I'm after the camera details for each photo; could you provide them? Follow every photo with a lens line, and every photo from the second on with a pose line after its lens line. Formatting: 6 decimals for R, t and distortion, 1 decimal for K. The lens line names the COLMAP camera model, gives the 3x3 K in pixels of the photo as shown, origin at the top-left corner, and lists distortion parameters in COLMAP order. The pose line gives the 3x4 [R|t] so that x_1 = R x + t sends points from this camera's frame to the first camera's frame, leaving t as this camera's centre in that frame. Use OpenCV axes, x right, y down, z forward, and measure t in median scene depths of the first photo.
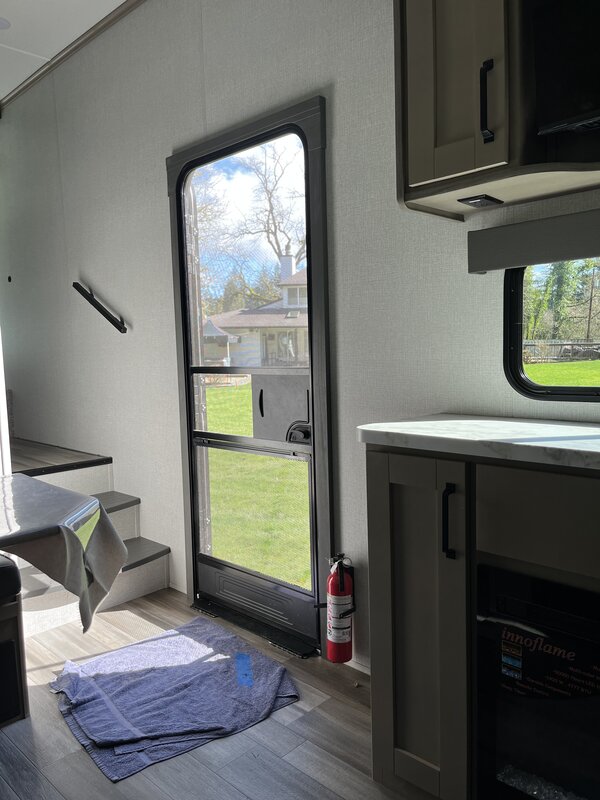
lens RADIAL K [[611.3, 0, 301.1], [0, 611.3, 405.9], [0, 0, 1]] dist [0.066684, -0.092372]
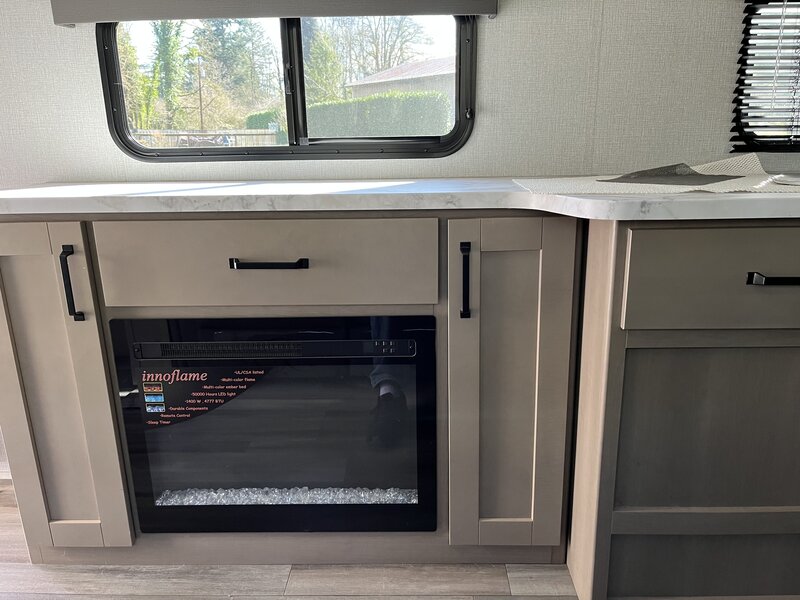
lens RADIAL K [[611.3, 0, 400.0], [0, 611.3, 300.0], [0, 0, 1]] dist [0.066684, -0.092372]
pose [[0.743350, -0.172334, 0.646322, -0.008279], [0.065733, 0.980385, 0.185807, 0.046996], [-0.665666, -0.095635, 0.740097, -0.056706]]
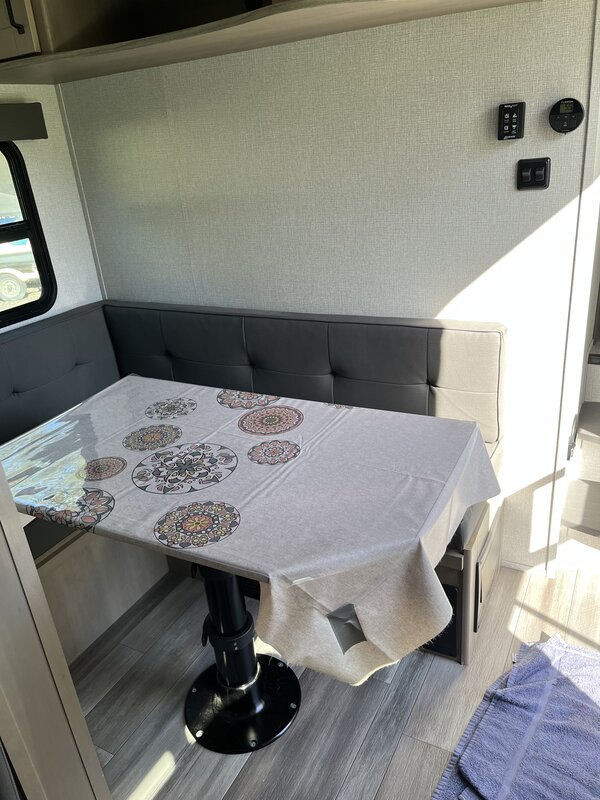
lens RADIAL K [[611.3, 0, 301.1], [0, 611.3, 405.9], [0, 0, 1]] dist [0.066684, -0.092372]
pose [[0.276218, 0.392165, -0.877445, 0.132384], [-0.015804, 0.914694, 0.403838, -0.198642], [0.960965, -0.097680, 0.258852, 0.566334]]
